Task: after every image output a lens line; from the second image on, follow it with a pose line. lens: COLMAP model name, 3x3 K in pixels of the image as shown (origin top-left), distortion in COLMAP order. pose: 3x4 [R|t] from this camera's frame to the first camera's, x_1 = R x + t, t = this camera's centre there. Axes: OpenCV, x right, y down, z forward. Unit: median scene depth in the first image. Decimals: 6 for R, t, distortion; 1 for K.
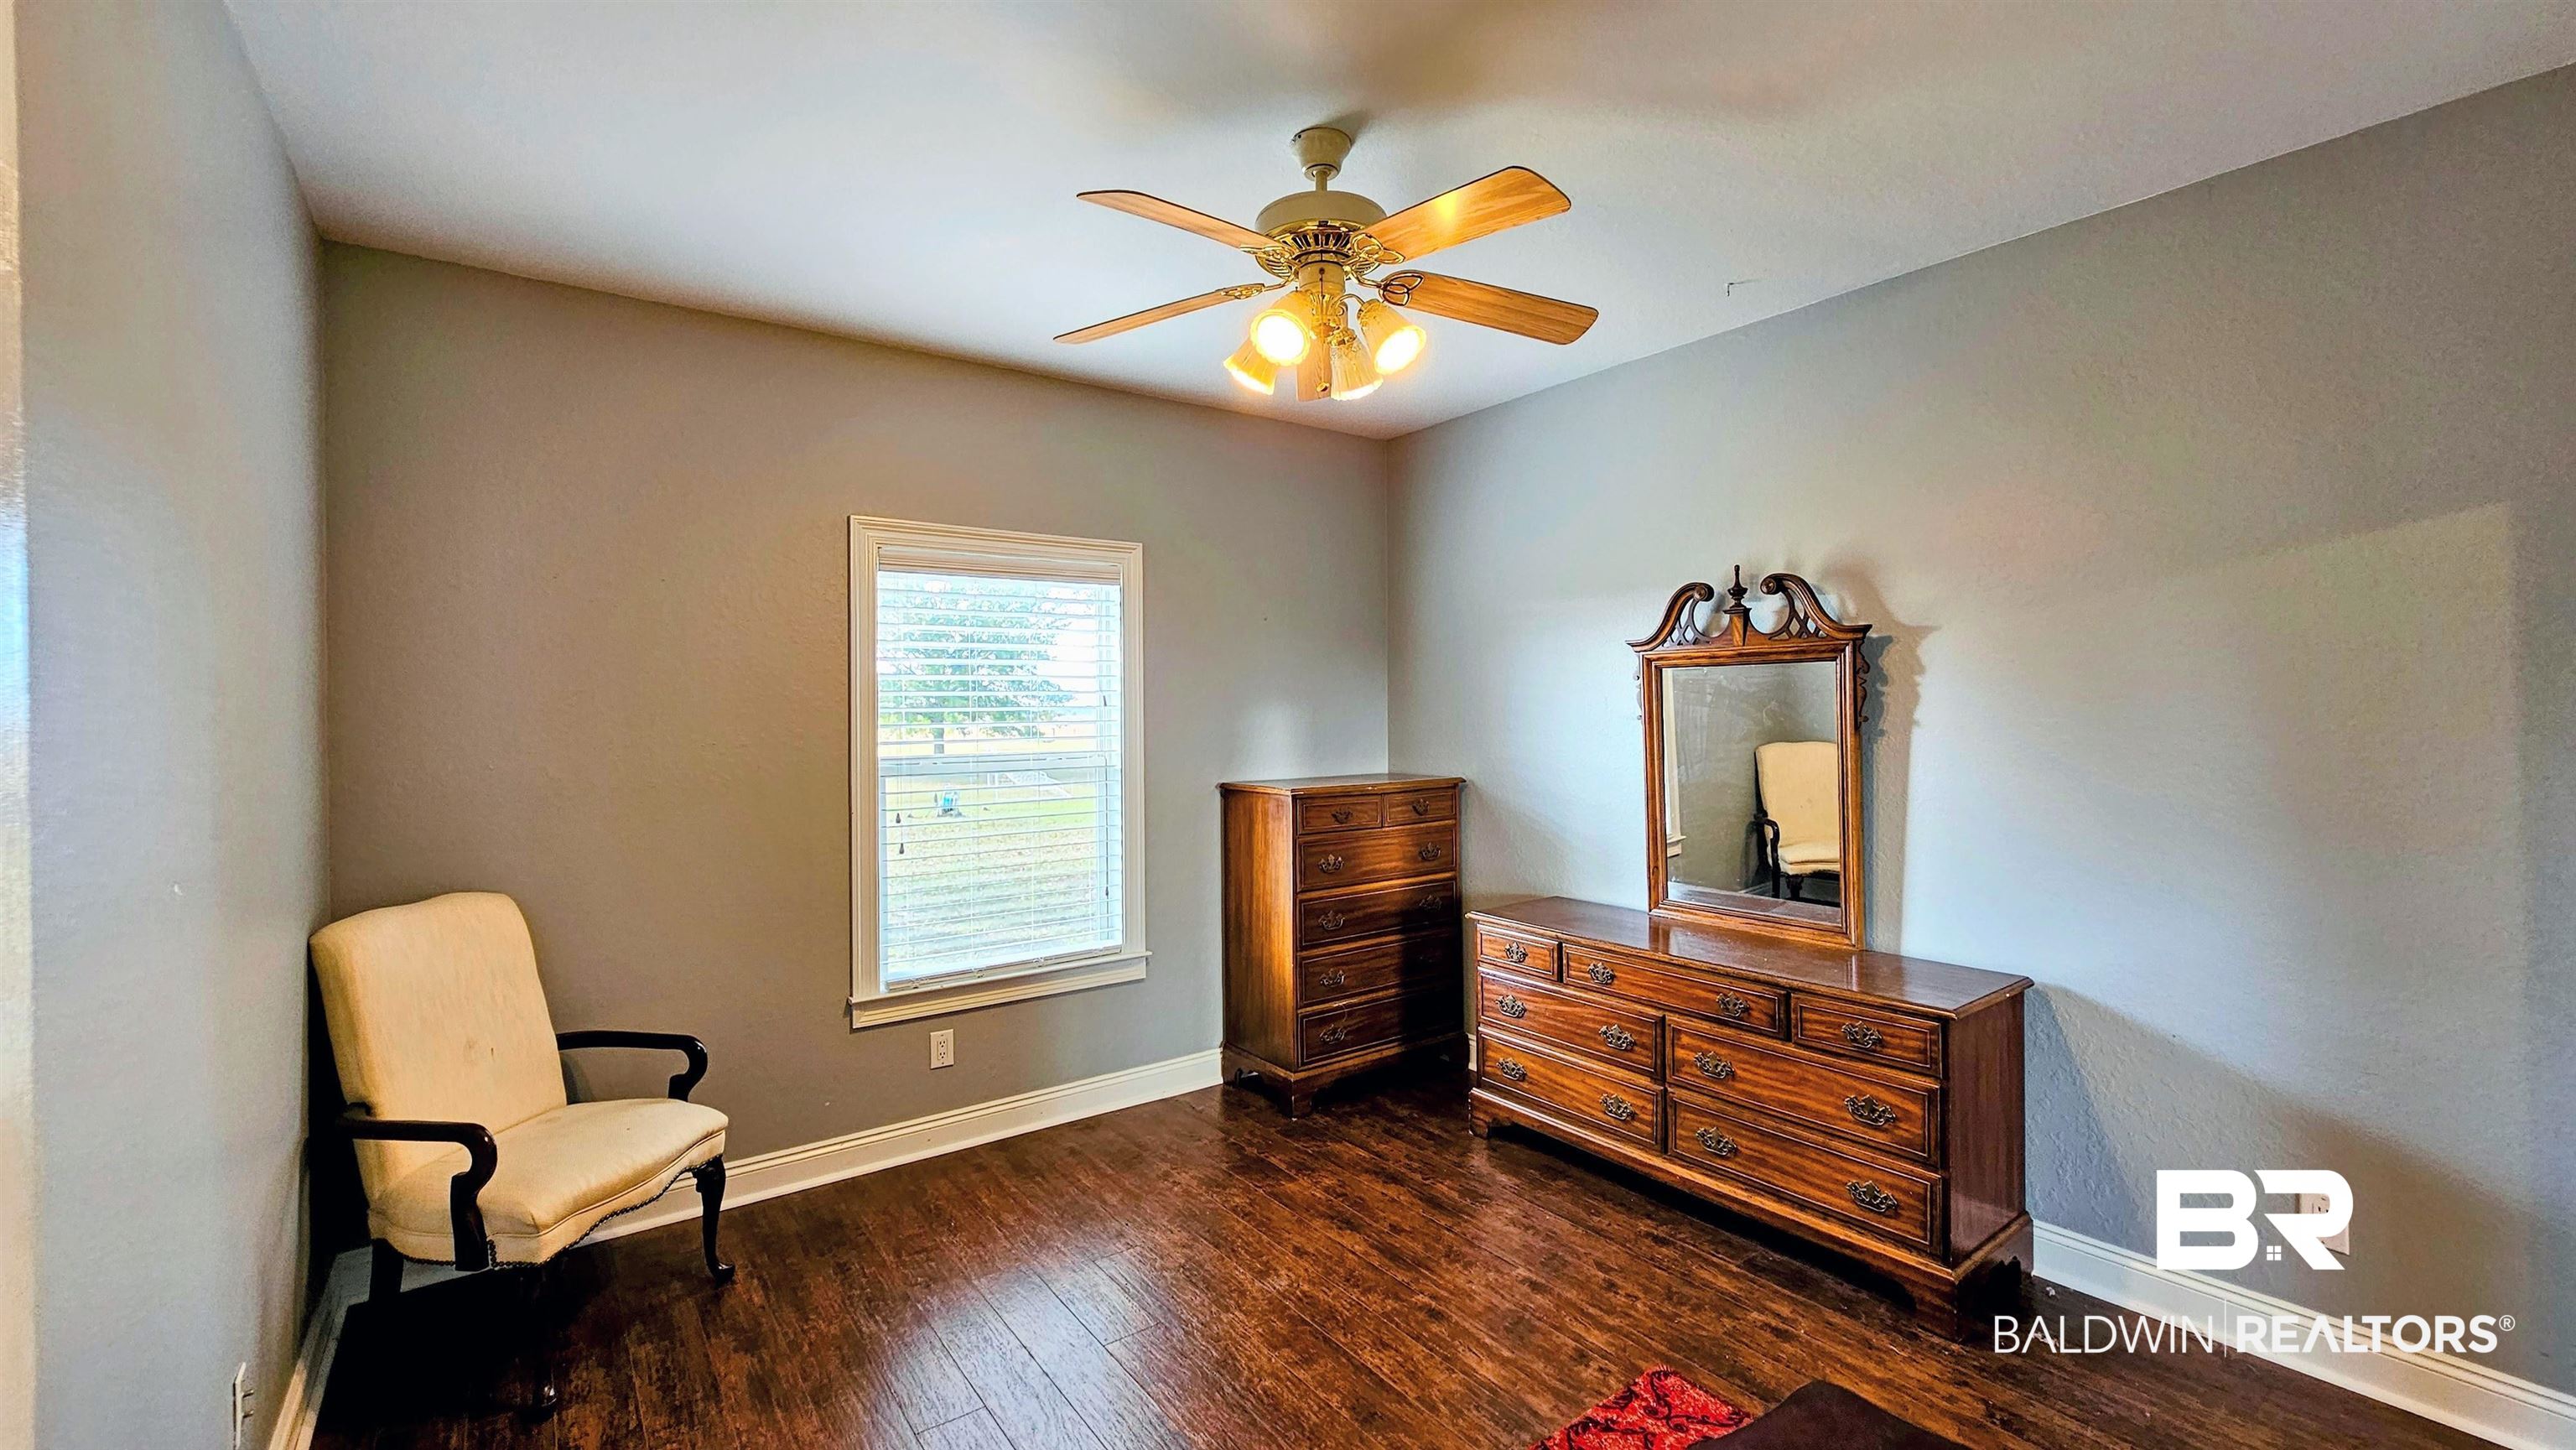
lens RADIAL K [[1055.0, 0, 1281.7], [0, 1055.0, 714.5], [0, 0, 1]] dist [-0.002816, 0.000724]
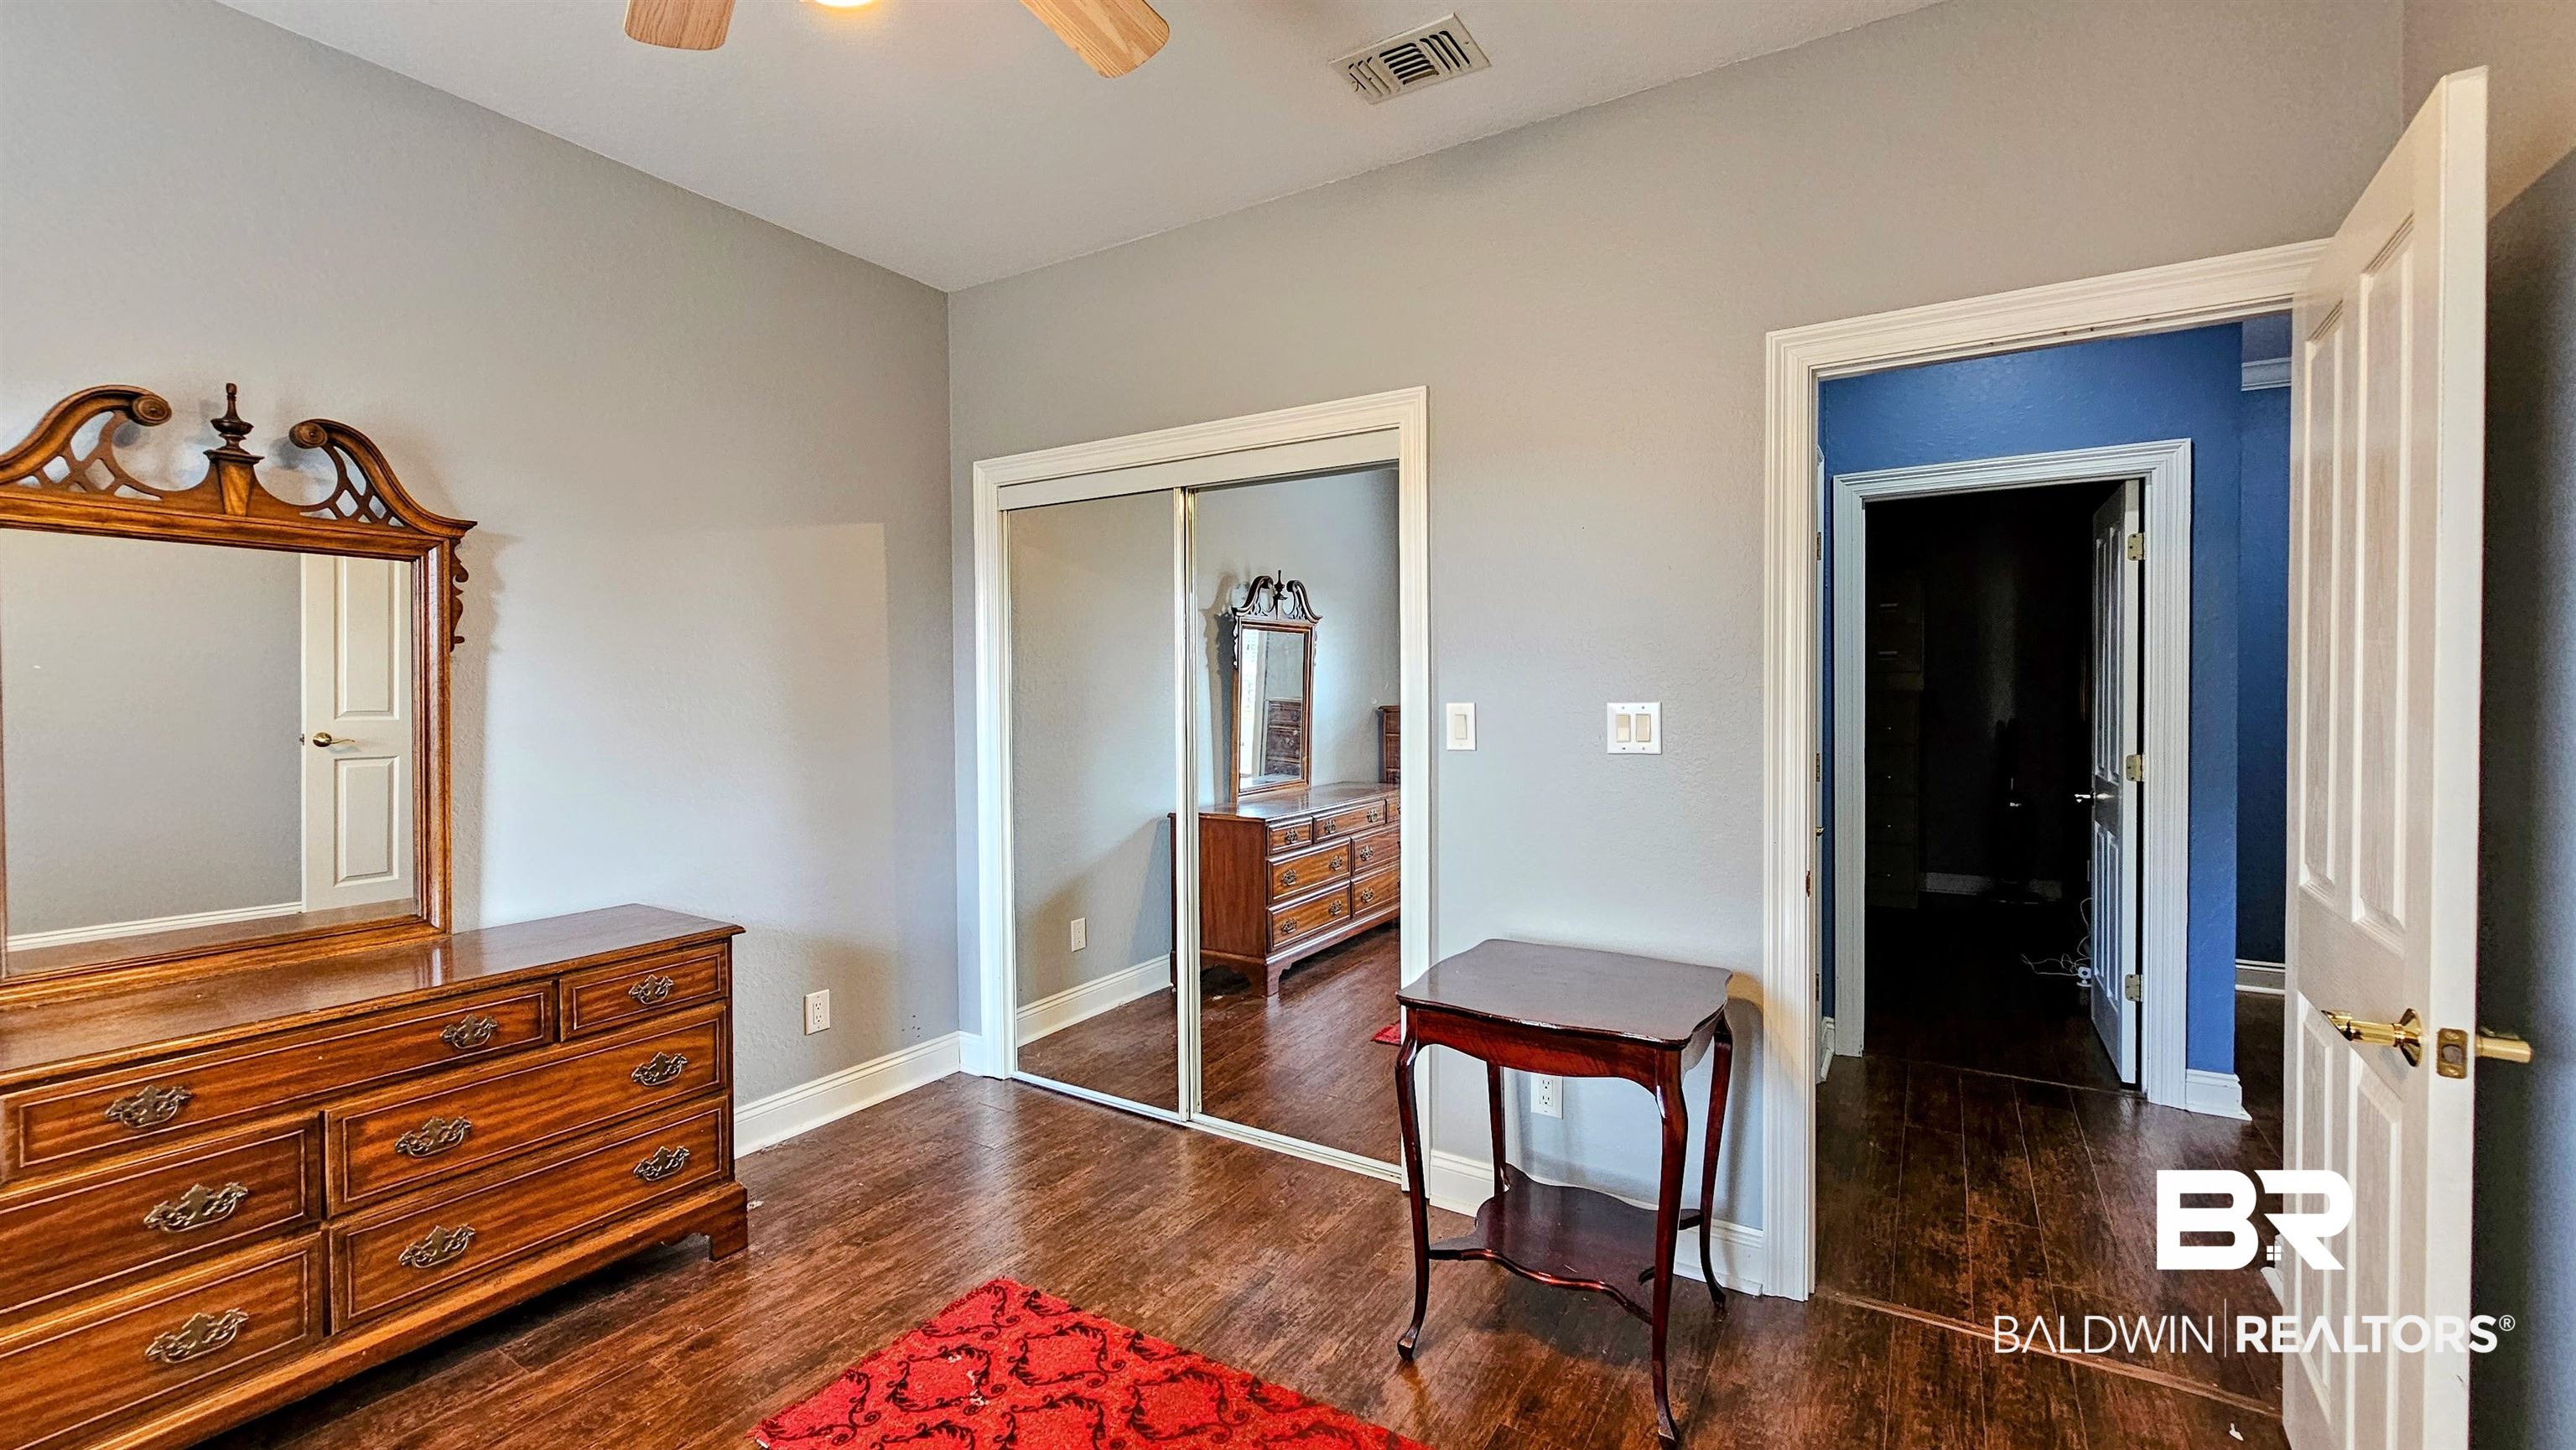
lens RADIAL K [[1055.0, 0, 1281.7], [0, 1055.0, 714.5], [0, 0, 1]] dist [-0.002816, 0.000724]
pose [[-0.376207, -0.007711, 0.926504, -0.431481], [0.011511, 0.999849, 0.012996, 0.059635], [-0.926464, 0.015554, -0.376062, 0.762518]]
